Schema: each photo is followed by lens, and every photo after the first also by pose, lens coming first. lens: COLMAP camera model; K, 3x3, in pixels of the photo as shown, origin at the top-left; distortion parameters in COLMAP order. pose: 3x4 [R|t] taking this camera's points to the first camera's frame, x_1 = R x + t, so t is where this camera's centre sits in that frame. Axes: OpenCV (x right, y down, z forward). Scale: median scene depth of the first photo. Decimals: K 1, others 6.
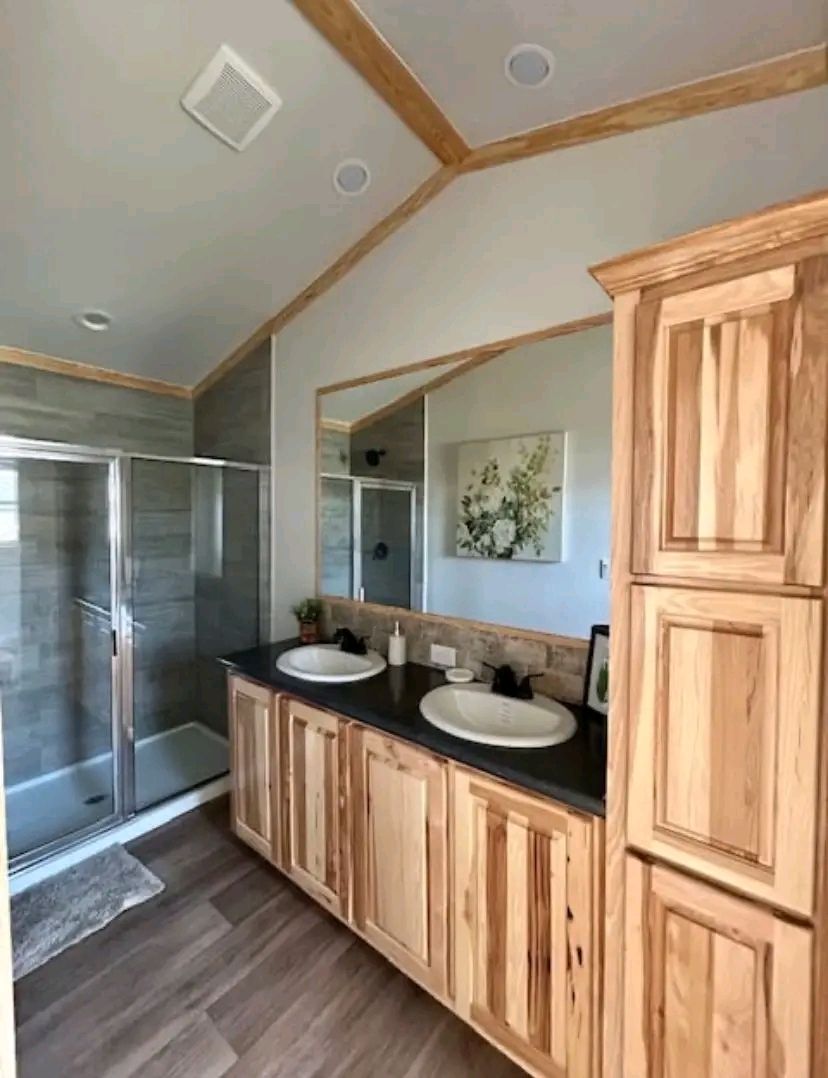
lens RADIAL K [[448.5, 0, 418.2], [0, 448.5, 536.8], [0, 0, 1]] dist [-0.001137, 0.000122]
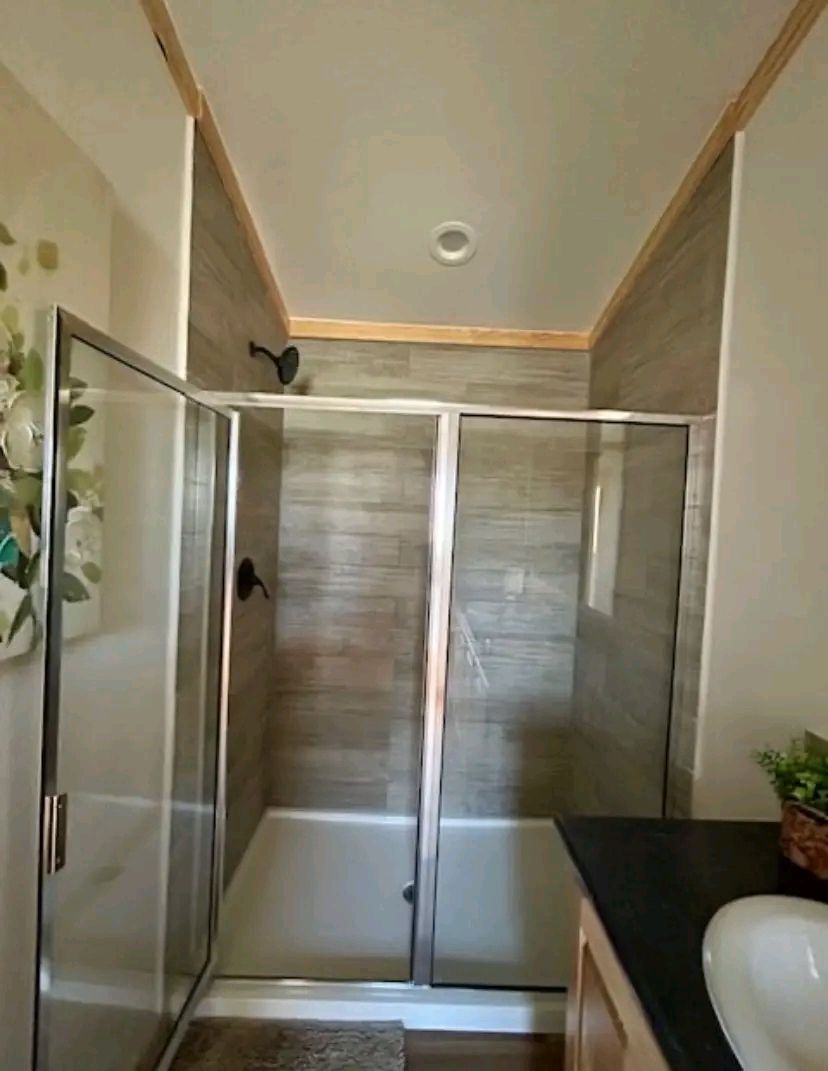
lens RADIAL K [[445.6, 0, 418.2], [0, 445.6, 533.3], [0, 0, 1]] dist [-0.001137, 0.000122]
pose [[0.626623, 0.031993, -0.778666, -0.147086], [-0.070930, 0.997351, -0.016102, 0.003158], [0.776088, 0.065320, 0.627232, 0.446133]]
